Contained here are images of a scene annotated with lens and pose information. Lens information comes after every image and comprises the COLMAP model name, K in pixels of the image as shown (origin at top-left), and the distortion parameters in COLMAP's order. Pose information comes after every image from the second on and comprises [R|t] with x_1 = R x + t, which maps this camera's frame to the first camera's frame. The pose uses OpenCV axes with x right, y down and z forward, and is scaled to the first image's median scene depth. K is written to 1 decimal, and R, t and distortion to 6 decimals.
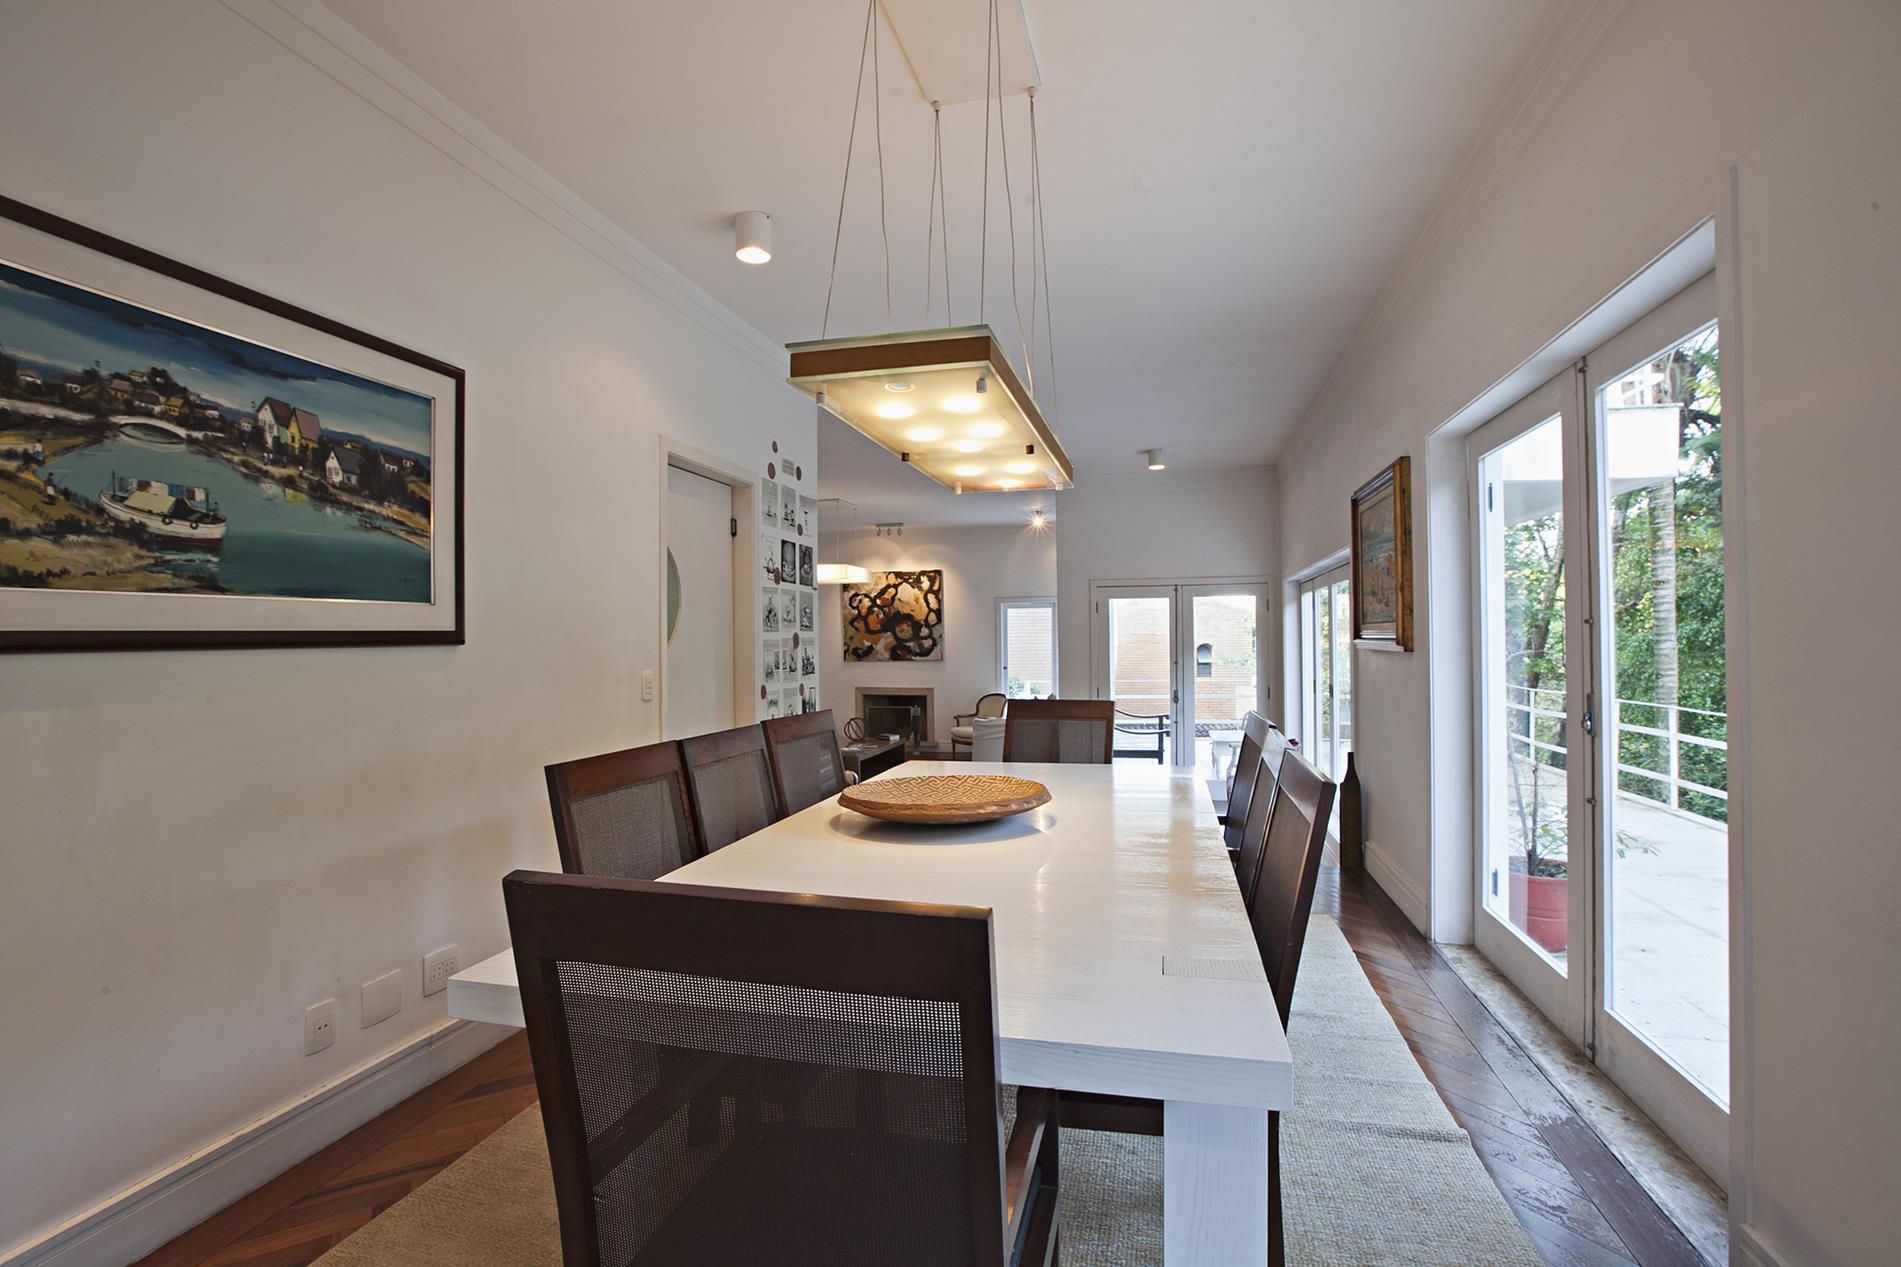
lens RADIAL K [[875.4, 0, 958.1], [0, 875.4, 641.6], [0, 0, 1]] dist [-0.027881, 0.005895]
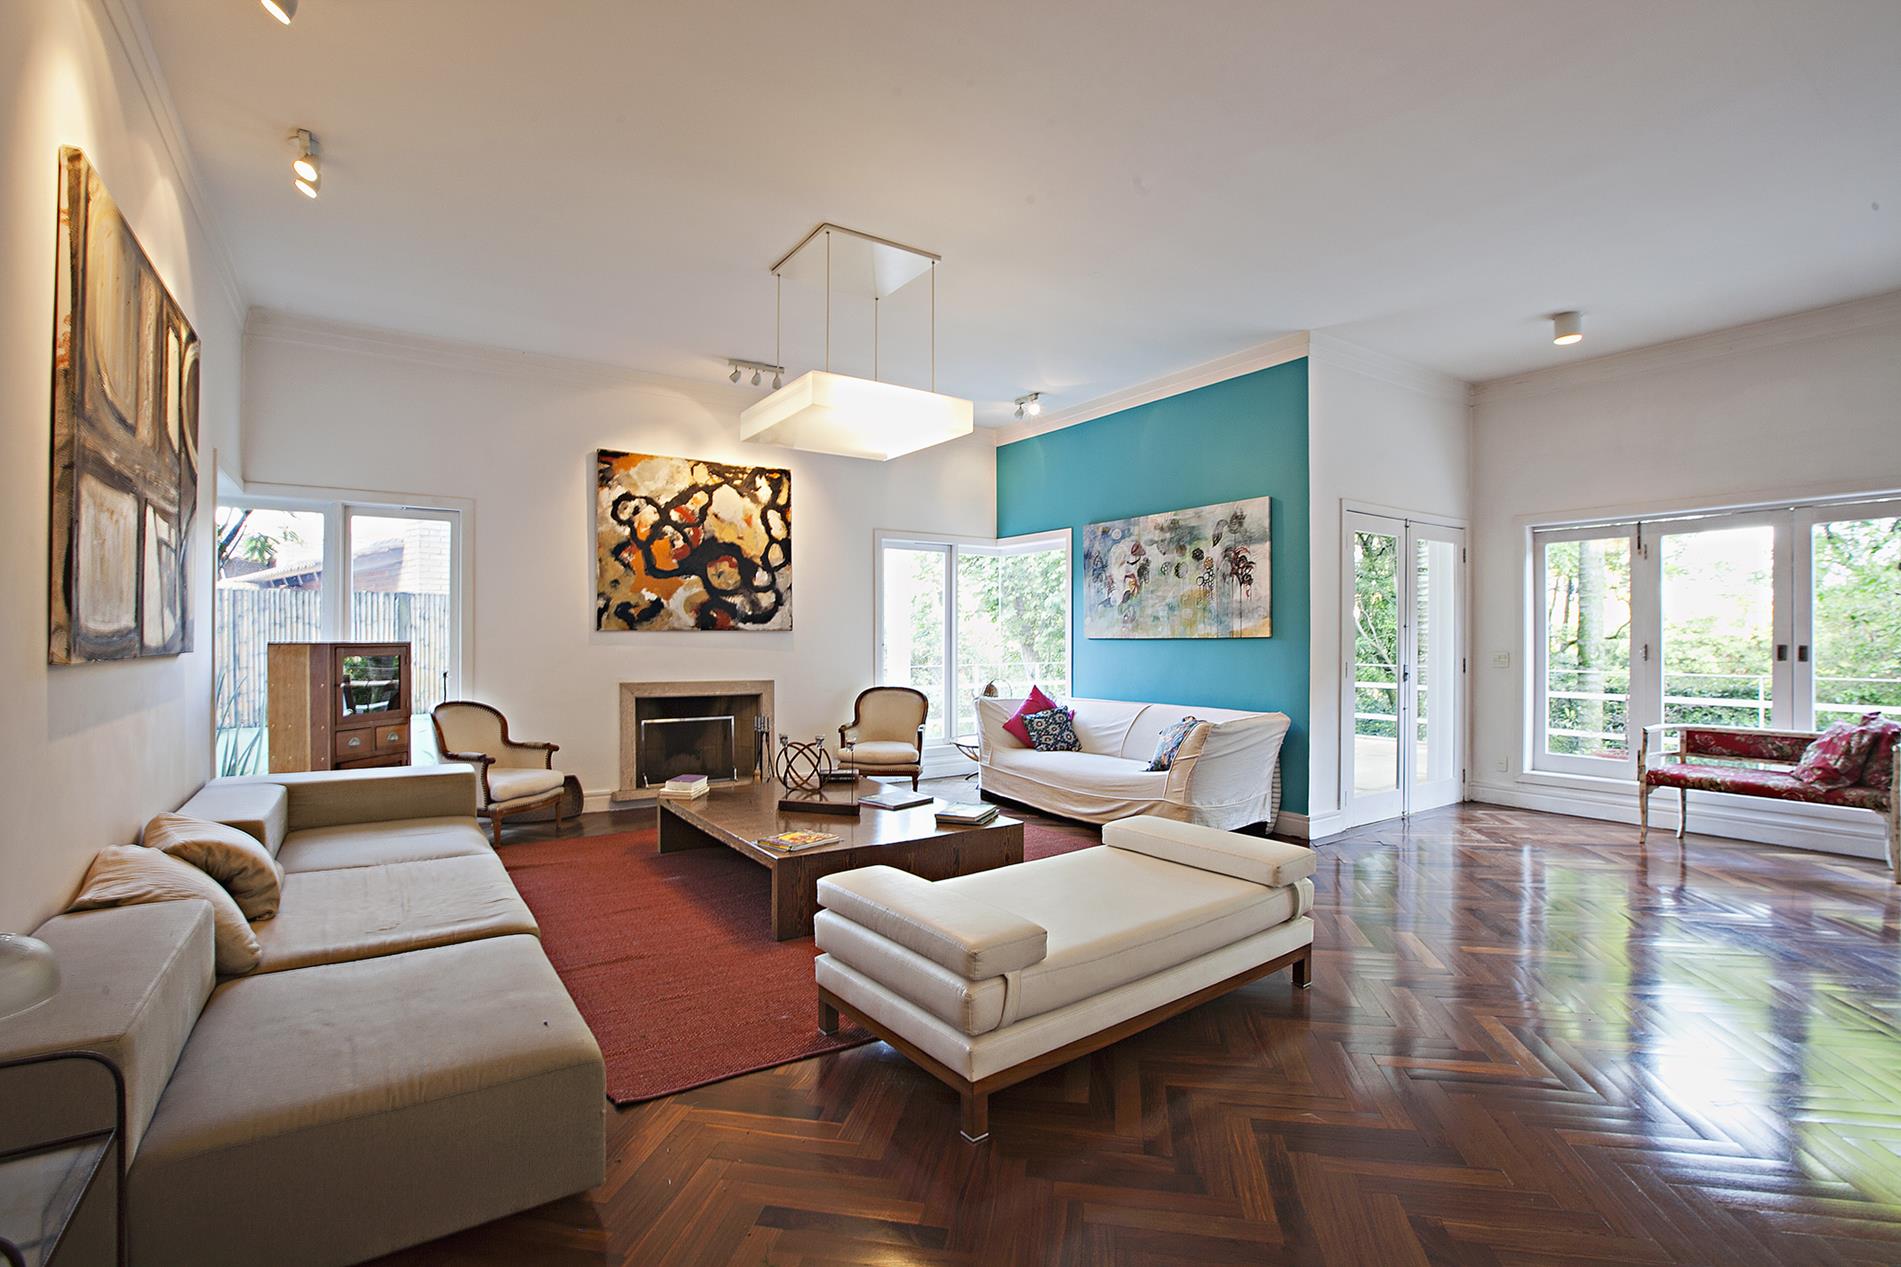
lens RADIAL K [[875.4, 0, 960.0], [0, 875.4, 635.7], [0, 0, 1]] dist [-0.027881, 0.005895]
pose [[0.668197, 0.011931, 0.743889, -0.363163], [-0.010056, 0.999925, -0.007005, 0.027403], [-0.743917, -0.002800, 0.668267, 0.538997]]
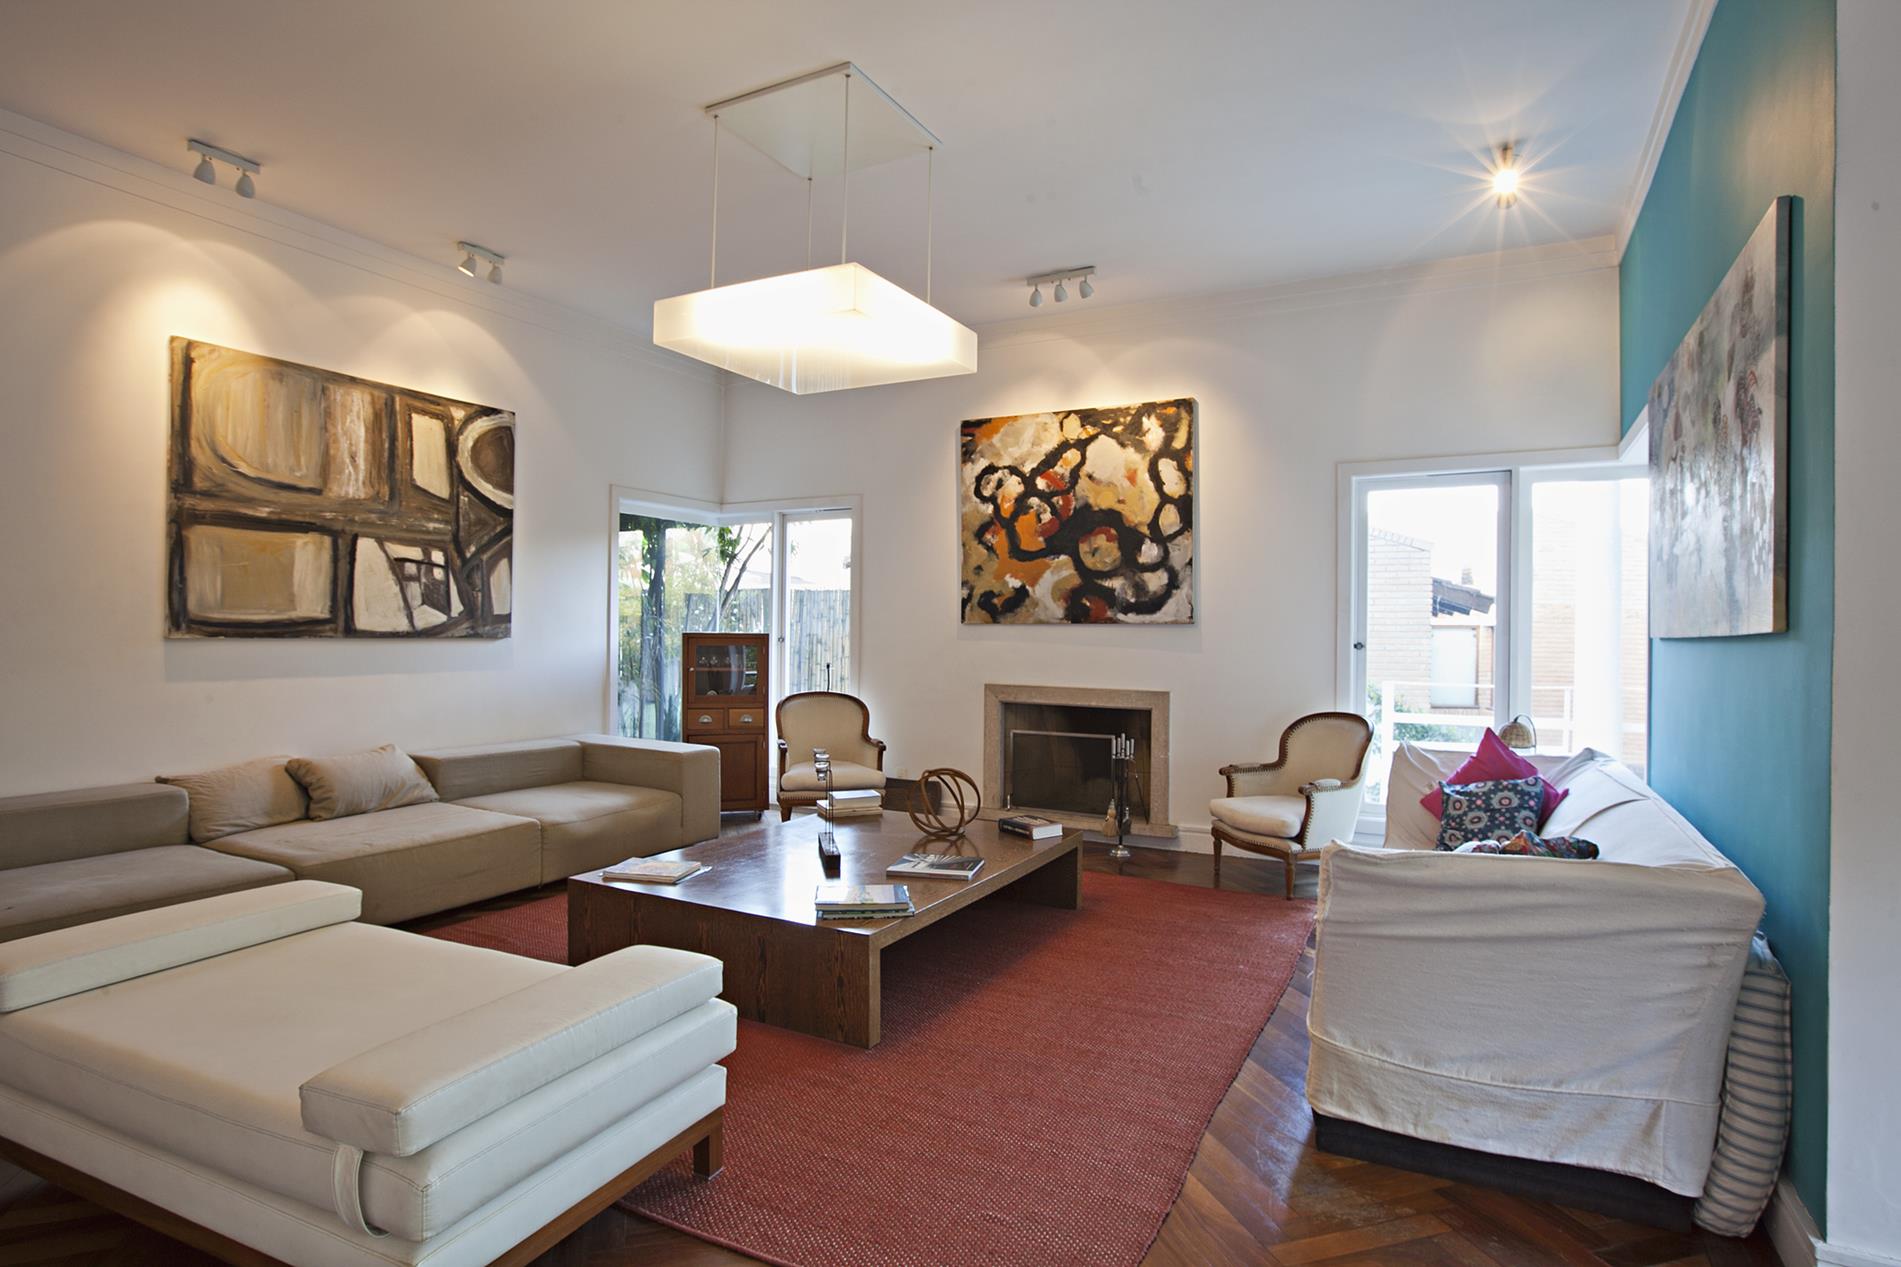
lens RADIAL K [[1056.1, 0, 954.8], [0, 1056.1, 631.1], [0, 0, 1]] dist [-0.024078, 0.000372]
pose [[0.968788, 0.018504, -0.247199, -0.003963], [-0.018162, 0.999828, 0.003662, 0.024959], [0.247224, 0.000942, 0.968958, 0.502130]]
